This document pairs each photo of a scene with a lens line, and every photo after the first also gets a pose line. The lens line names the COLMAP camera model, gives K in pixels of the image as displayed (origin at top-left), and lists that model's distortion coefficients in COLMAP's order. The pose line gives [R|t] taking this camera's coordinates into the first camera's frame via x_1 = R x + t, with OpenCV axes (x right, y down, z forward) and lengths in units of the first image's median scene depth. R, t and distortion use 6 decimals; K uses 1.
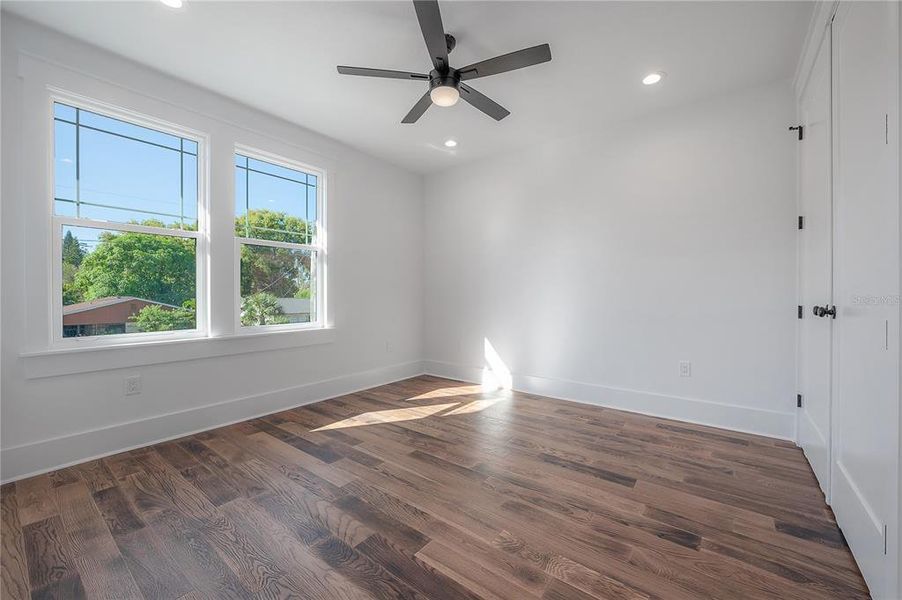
lens RADIAL K [[364.1, 0, 454.7], [0, 364.1, 294.9], [0, 0, 1]] dist [-0.001604, -0.000034]
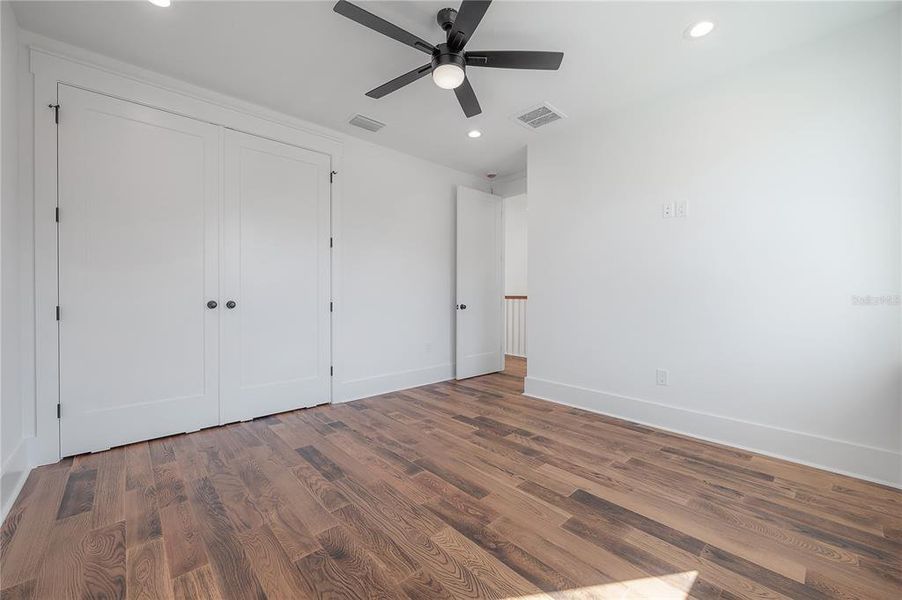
lens RADIAL K [[364.1, 0, 454.7], [0, 364.1, 294.9], [0, 0, 1]] dist [-0.001604, -0.000034]
pose [[-0.986223, -0.001836, 0.165410, -0.205925], [-0.001529, 0.999997, 0.001979, -0.001690], [-0.165413, 0.001699, -0.986223, 2.018757]]
